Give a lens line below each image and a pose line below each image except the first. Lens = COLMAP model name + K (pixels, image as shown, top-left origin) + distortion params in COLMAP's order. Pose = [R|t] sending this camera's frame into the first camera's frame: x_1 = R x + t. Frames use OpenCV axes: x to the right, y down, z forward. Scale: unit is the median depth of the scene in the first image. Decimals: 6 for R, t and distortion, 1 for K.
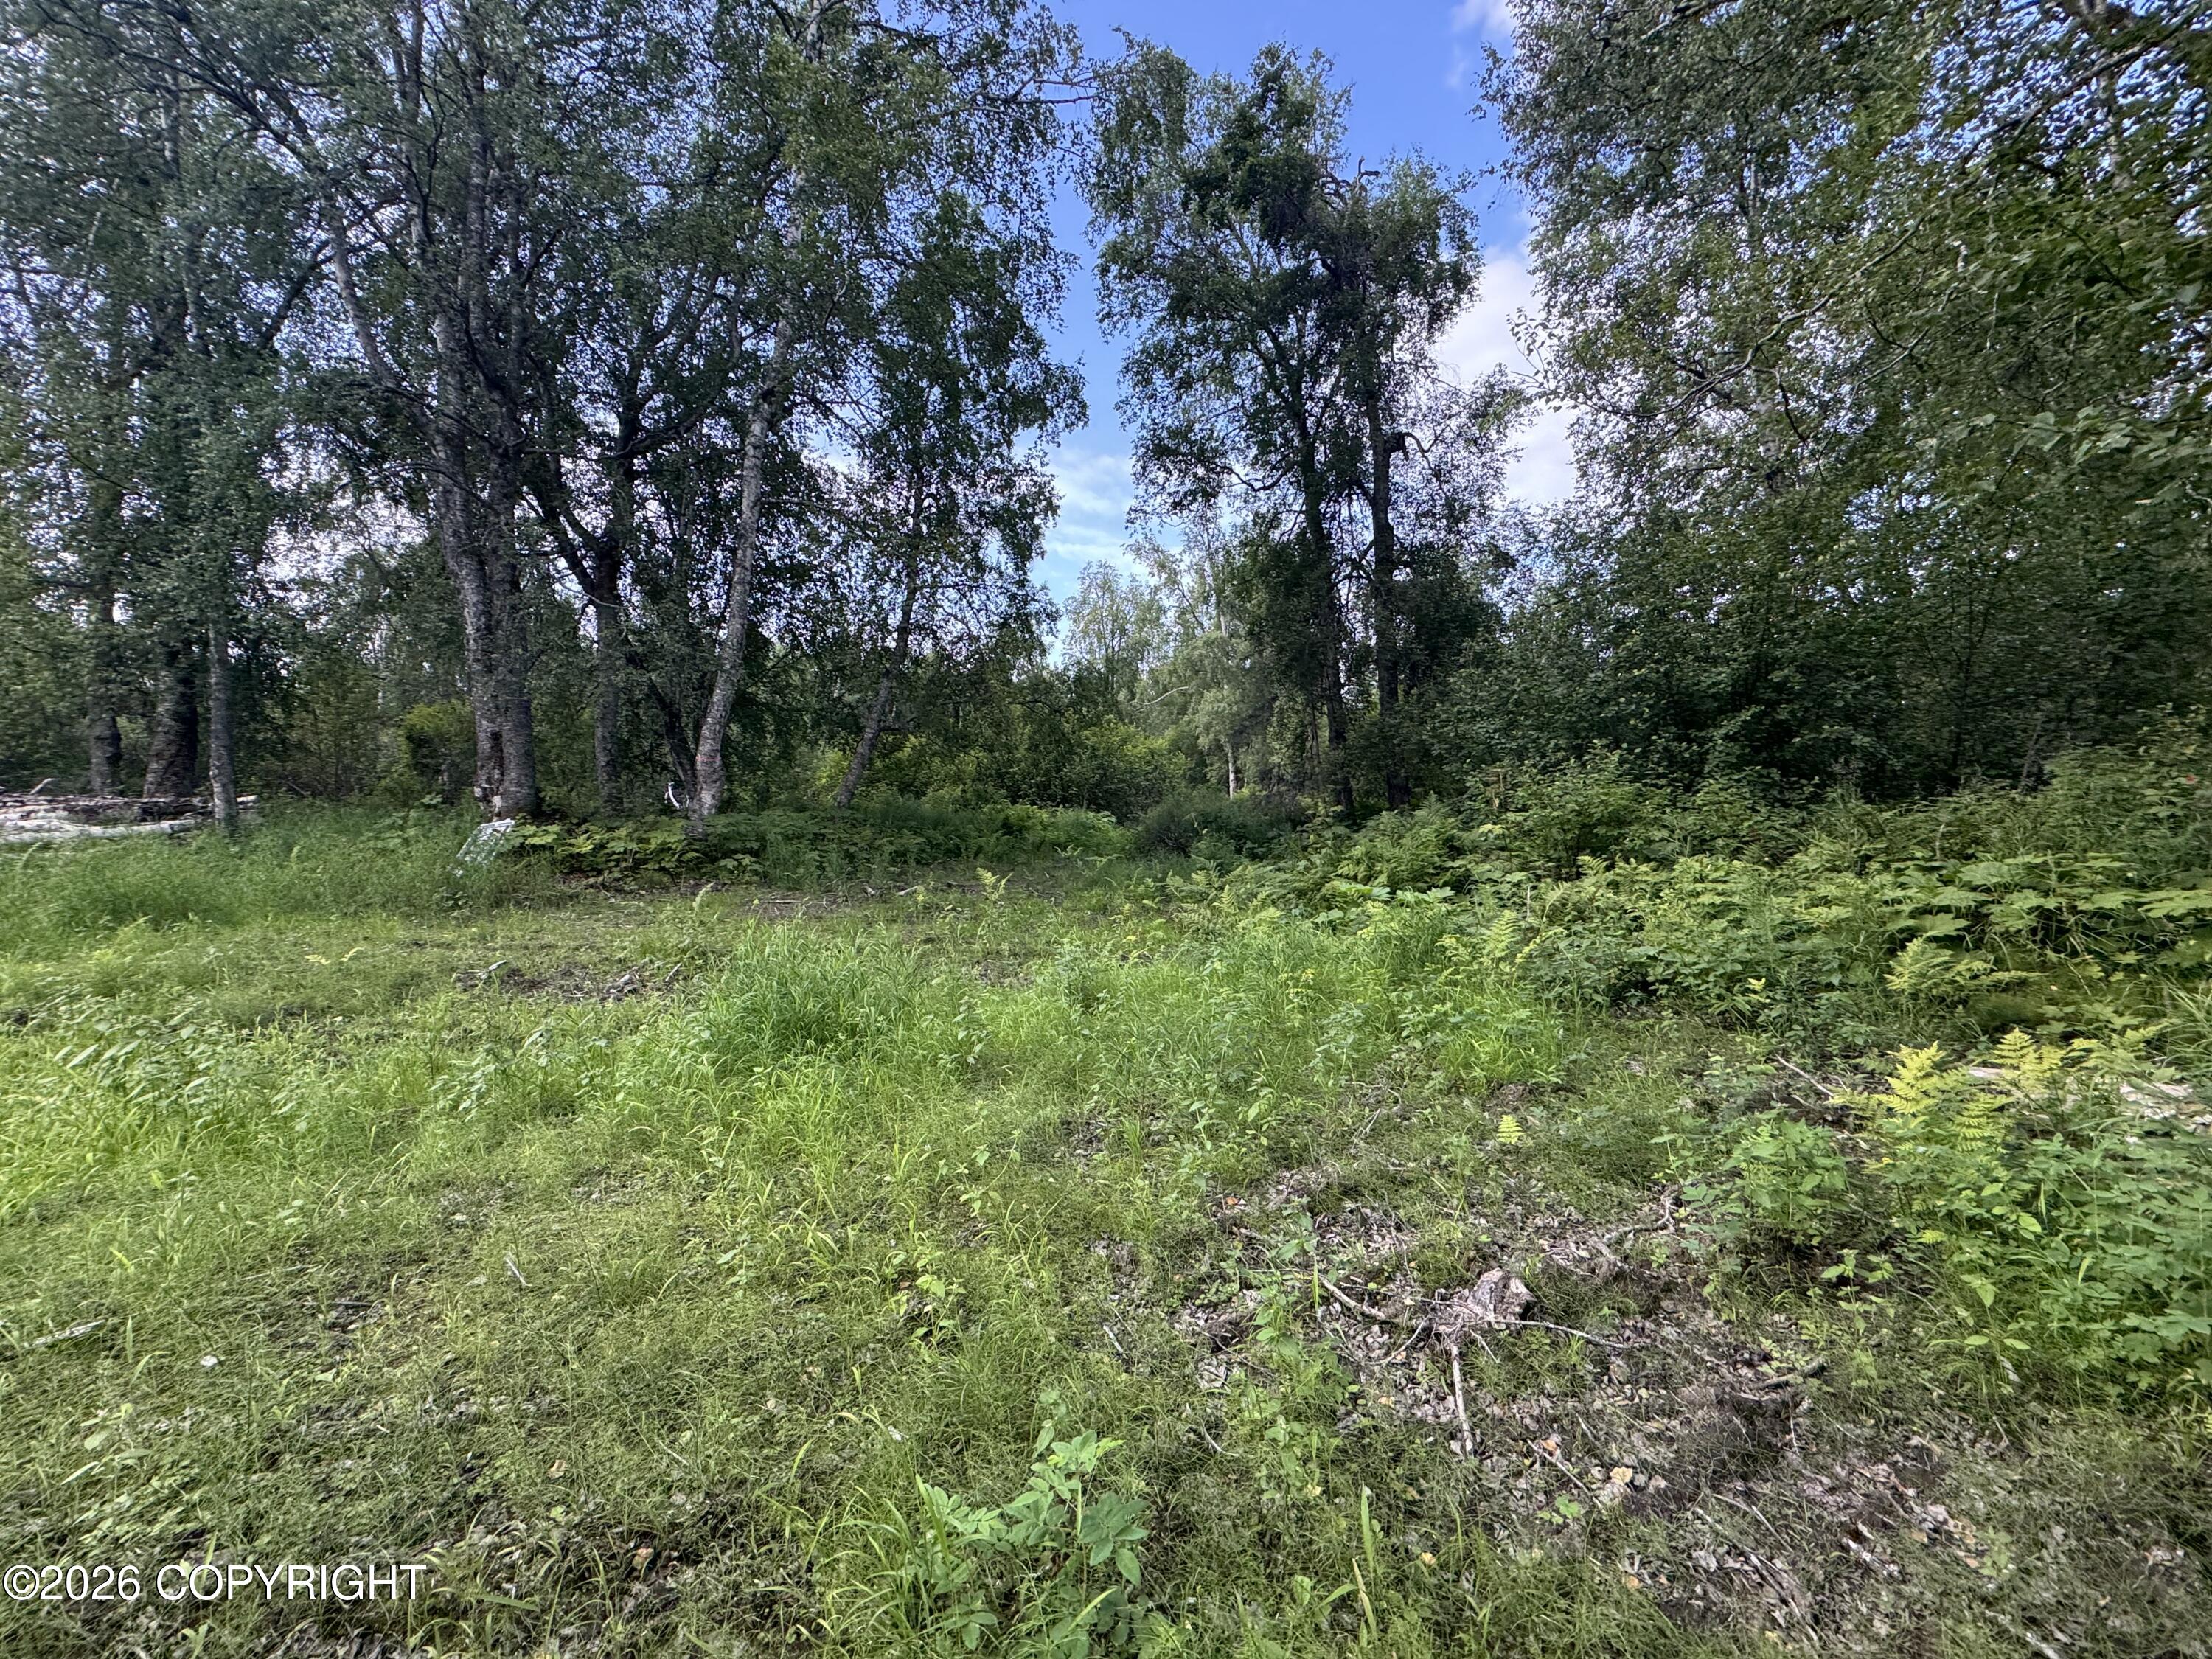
lens RADIAL K [[878.7, 0, 1101.4], [0, 878.7, 820.3], [0, 0, 1]] dist [-0.003286, 0.000694]
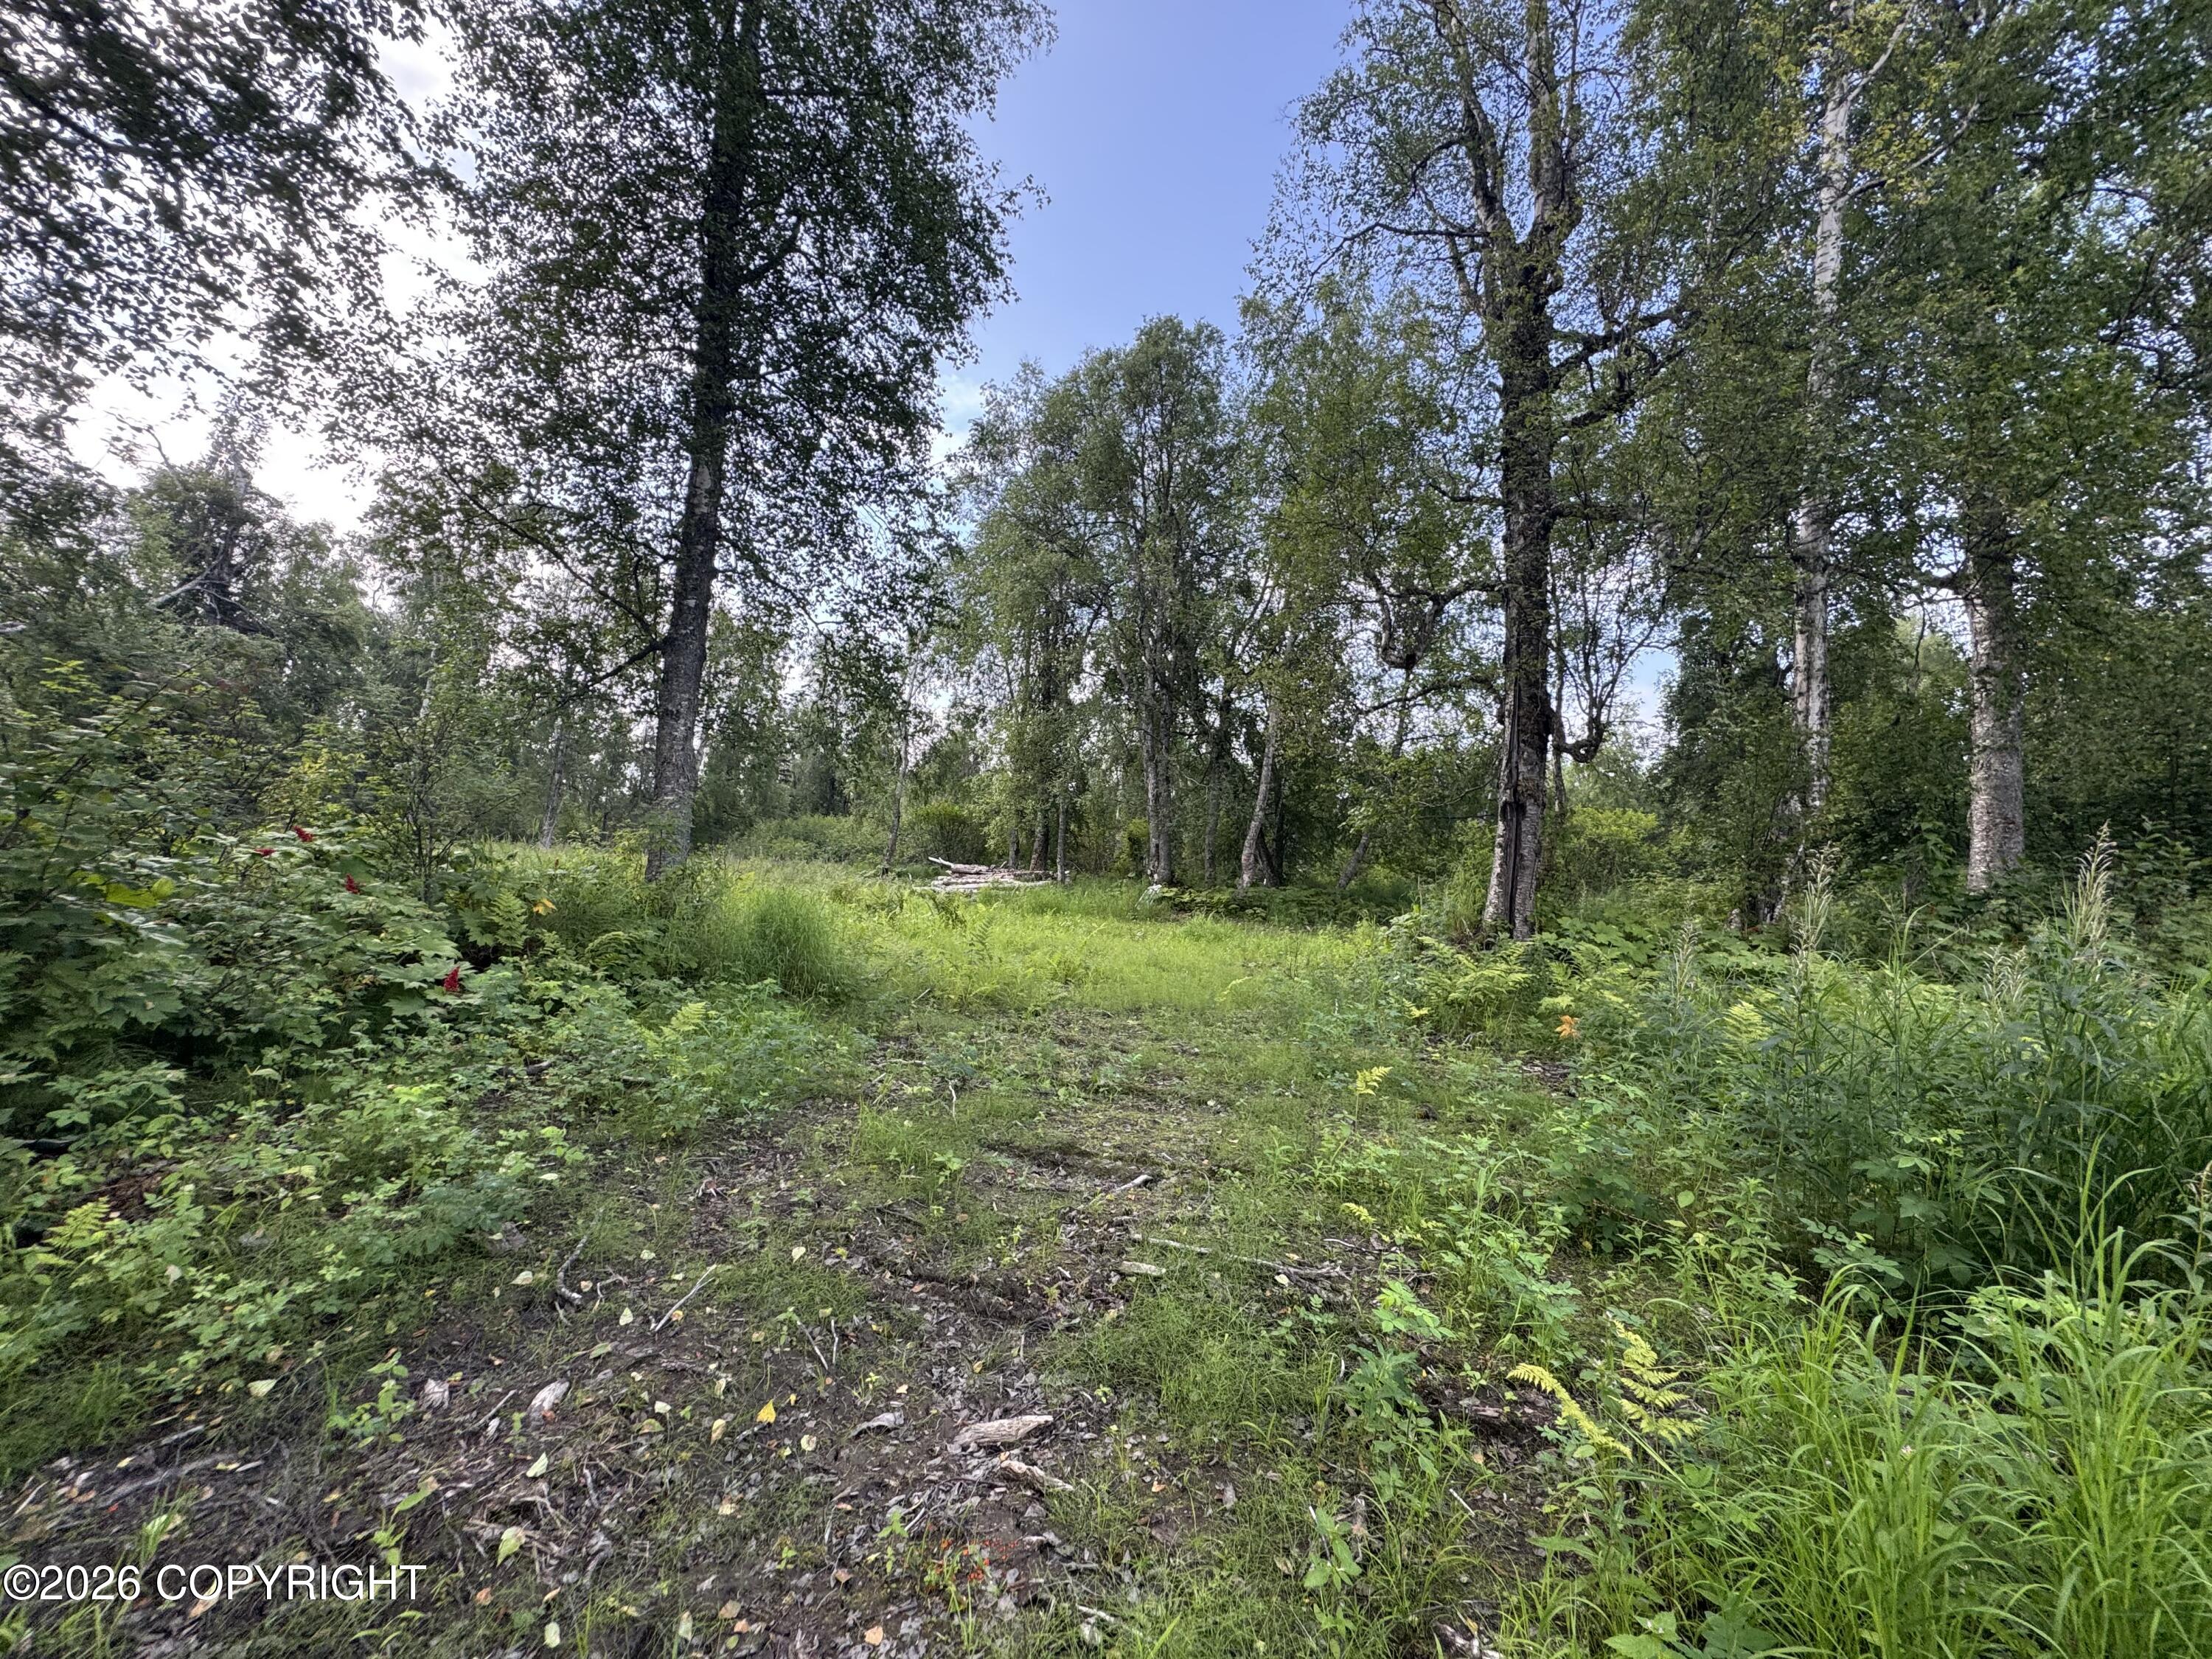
lens RADIAL K [[878.7, 0, 1095.5], [0, 878.7, 841.7], [0, 0, 1]] dist [-0.003286, 0.000694]
pose [[0.757305, 0.001981, -0.653059, 0.332626], [-0.049128, 0.997335, -0.053944, 0.009410], [0.651211, 0.072935, 0.755384, -0.399405]]
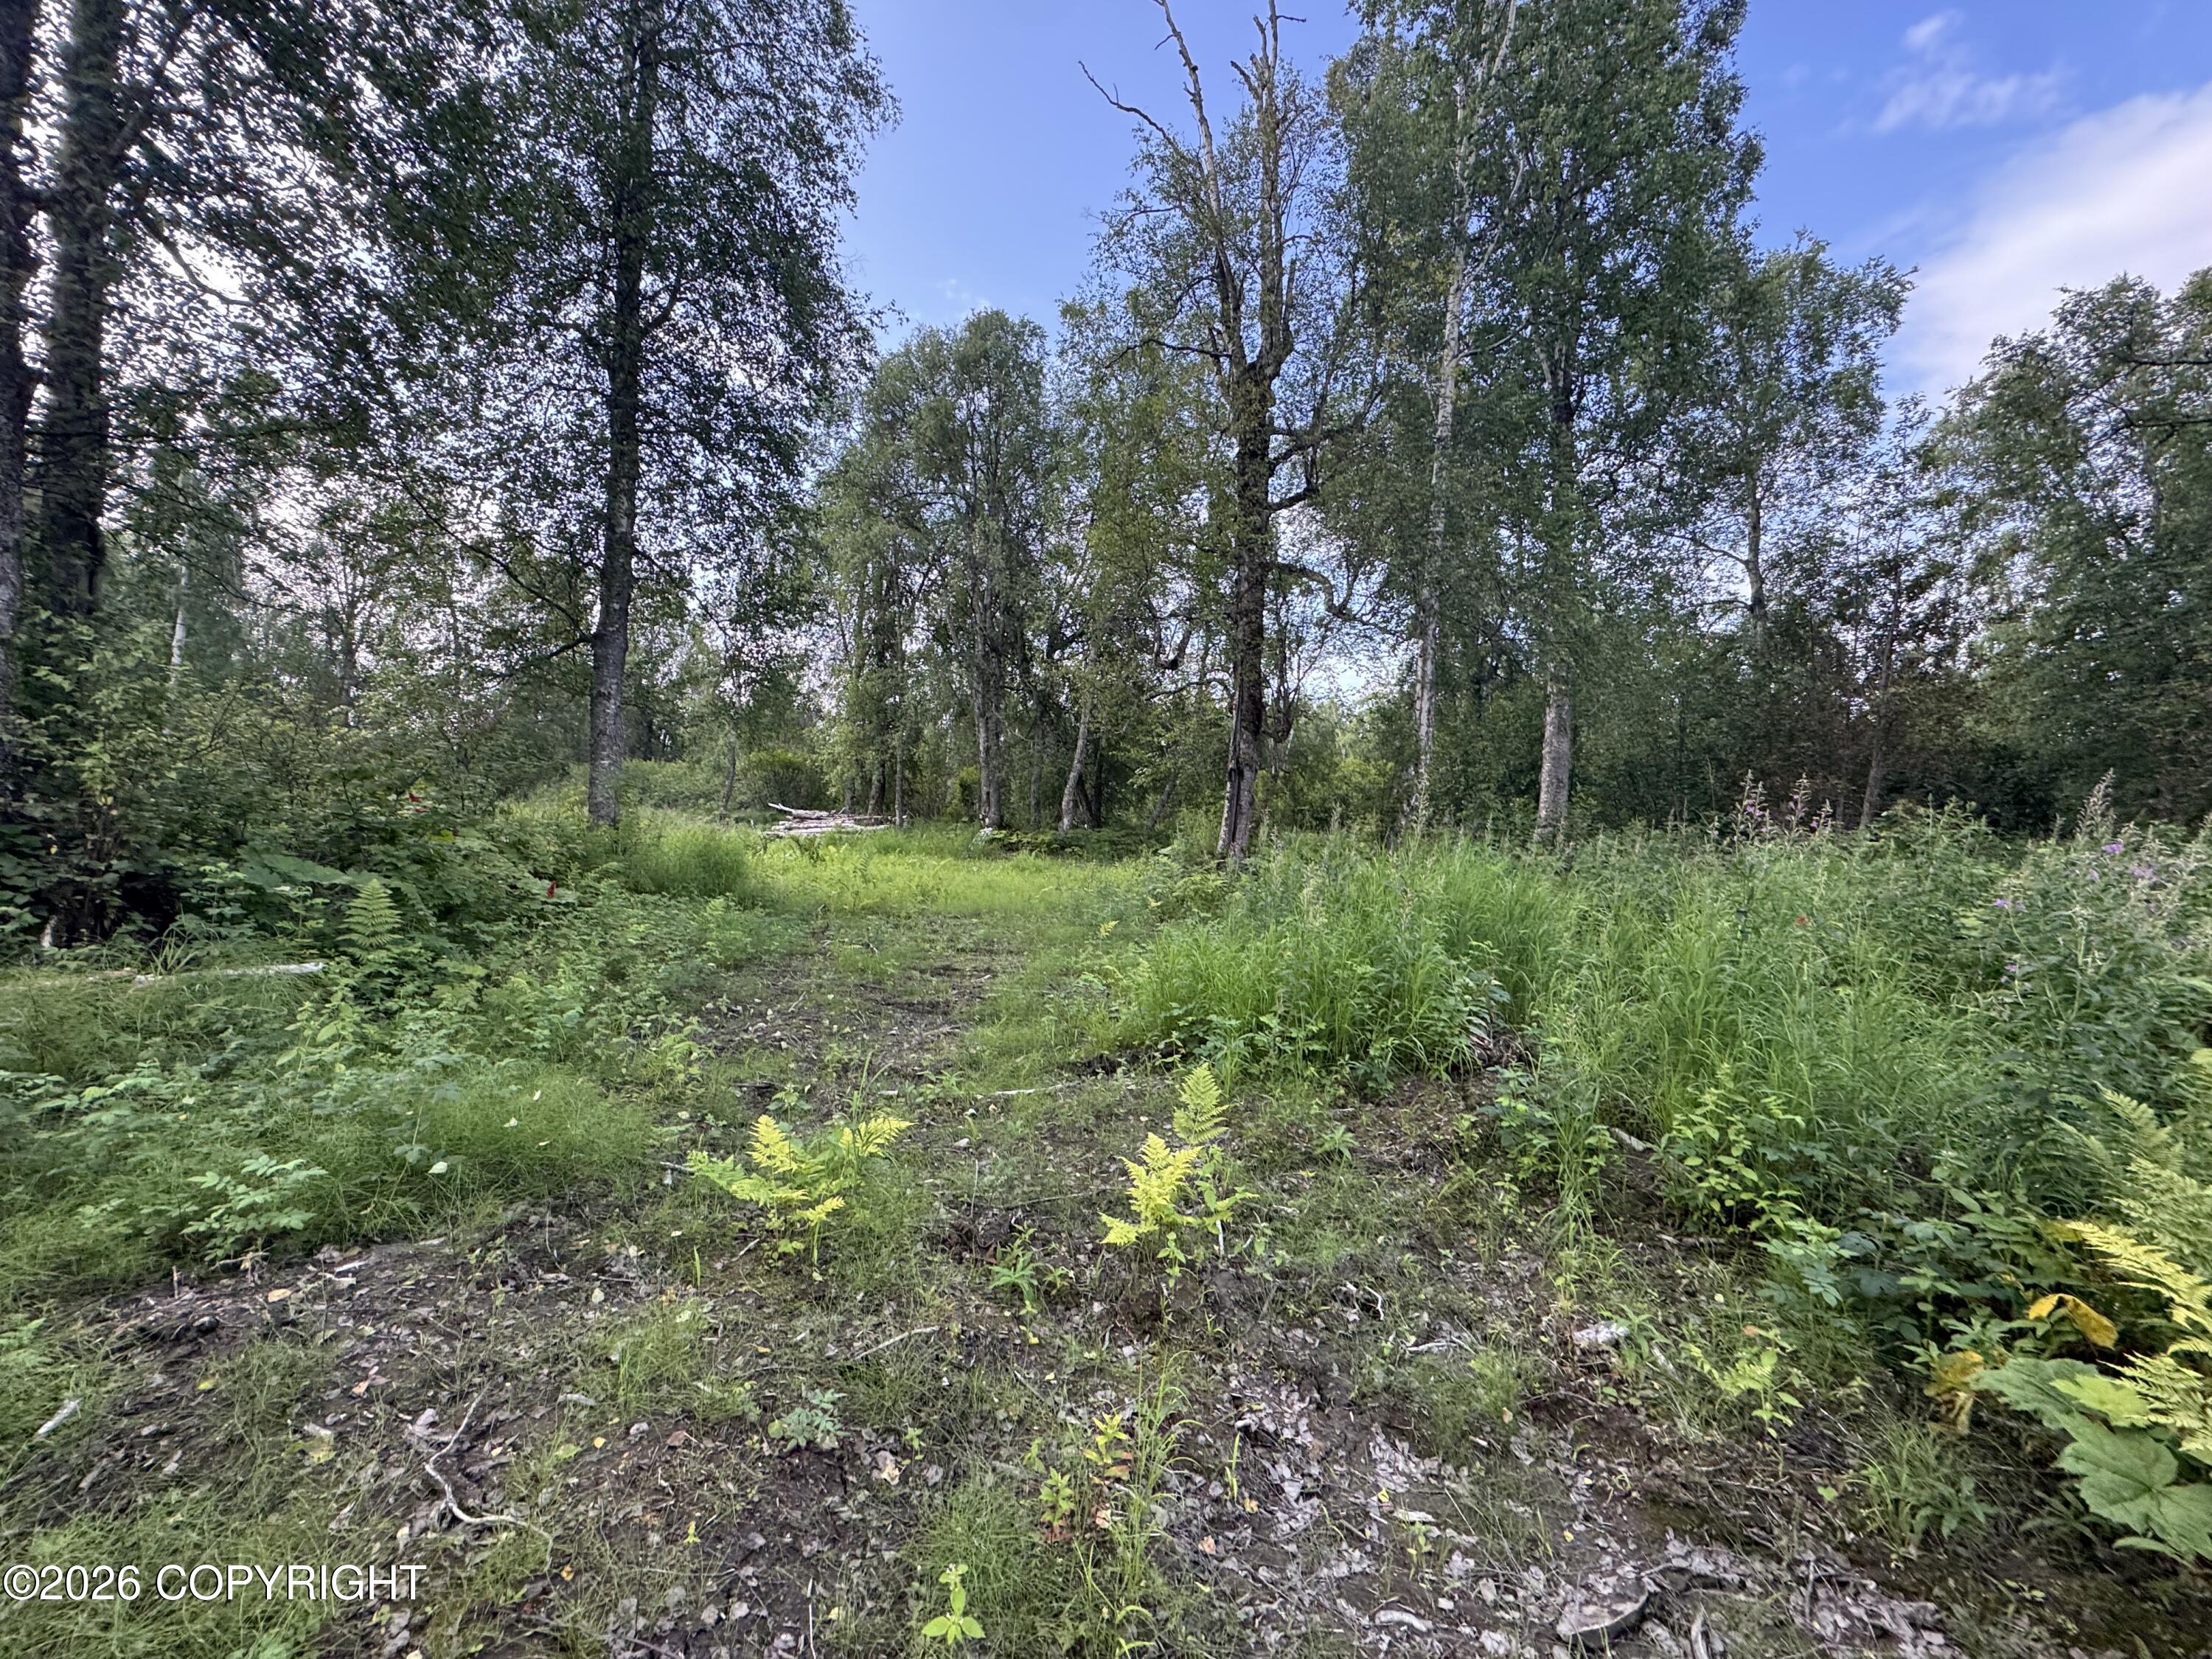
lens RADIAL K [[878.7, 0, 1100.0], [0, 878.7, 824.9], [0, 0, 1]] dist [-0.003286, 0.000694]
pose [[0.871433, 0.024715, -0.489892, 0.424715], [-0.037703, 0.999150, -0.016661, 0.010862], [0.489064, 0.032990, 0.871624, -0.527717]]
